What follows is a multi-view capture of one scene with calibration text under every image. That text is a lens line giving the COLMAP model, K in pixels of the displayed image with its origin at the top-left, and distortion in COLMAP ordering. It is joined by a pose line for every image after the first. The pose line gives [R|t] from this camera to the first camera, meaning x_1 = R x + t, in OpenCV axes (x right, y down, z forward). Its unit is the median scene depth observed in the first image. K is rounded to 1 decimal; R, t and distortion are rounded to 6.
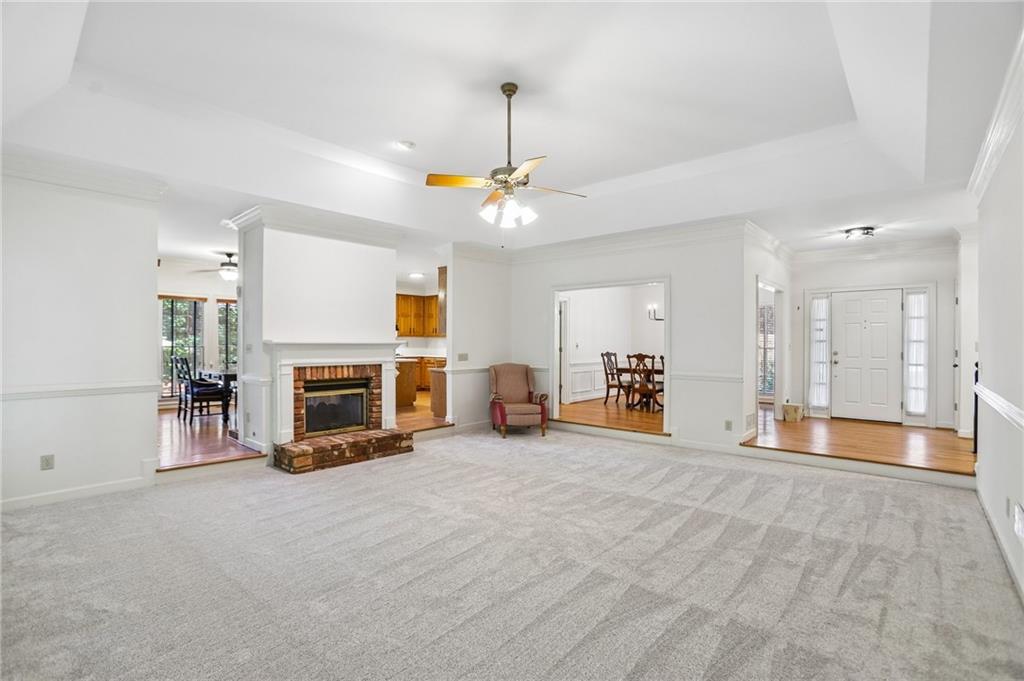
lens RADIAL K [[471.4, 0, 510.7], [0, 471.4, 347.3], [0, 0, 1]] dist [-0.086266, 0.037947]
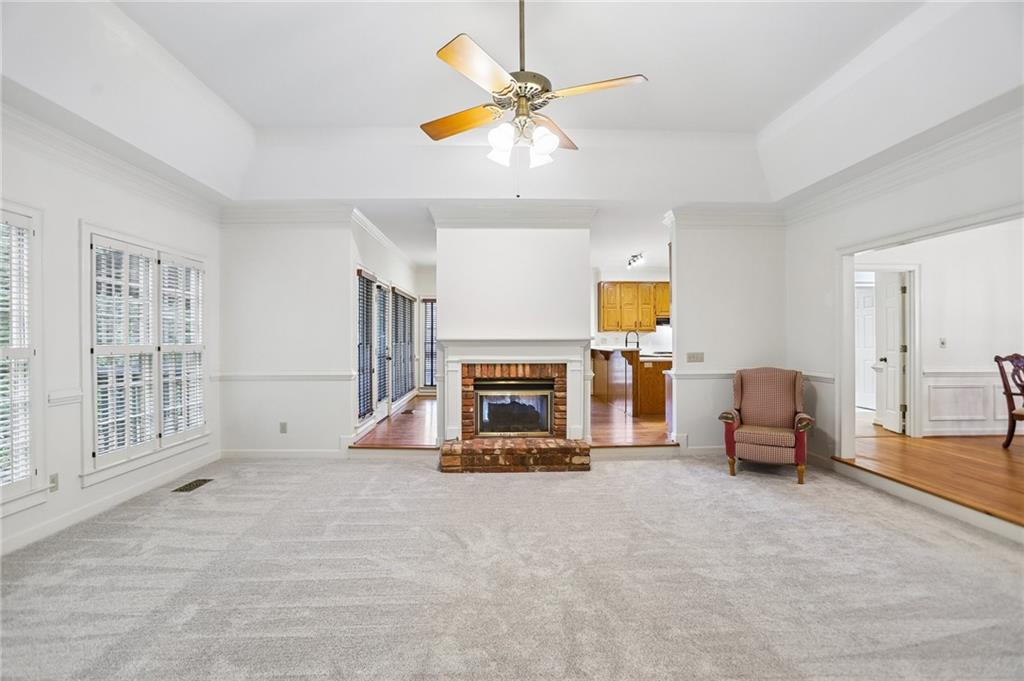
lens RADIAL K [[472.8, 0, 512.0], [0, 472.8, 340.5], [0, 0, 1]] dist [-0.081782, 0.038130]
pose [[0.694055, -0.001786, -0.719920, 0.294235], [-0.003573, 0.999976, -0.005925, -0.001242], [0.719913, 0.006685, 0.694032, 0.335360]]
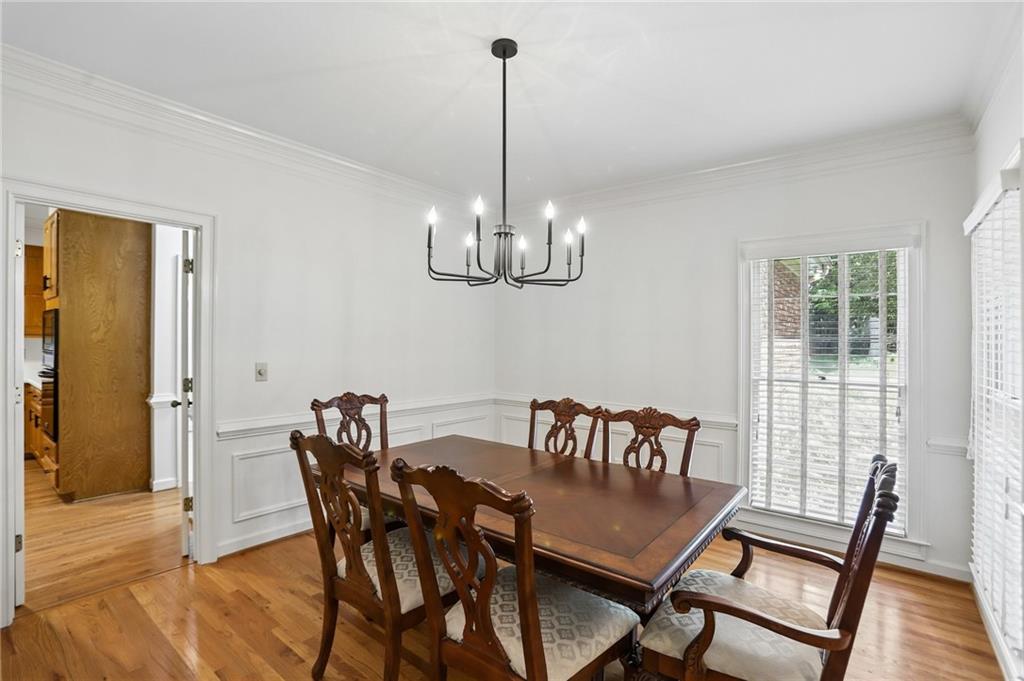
lens RADIAL K [[472.8, 0, 512.0], [0, 472.8, 340.5], [0, 0, 1]] dist [-0.081782, 0.038130]
pose [[0.998485, 0.011351, 0.053849, 0.493946], [-0.010775, 0.999882, -0.010983, -0.038199], [-0.053967, 0.010386, 0.998489, 1.127767]]
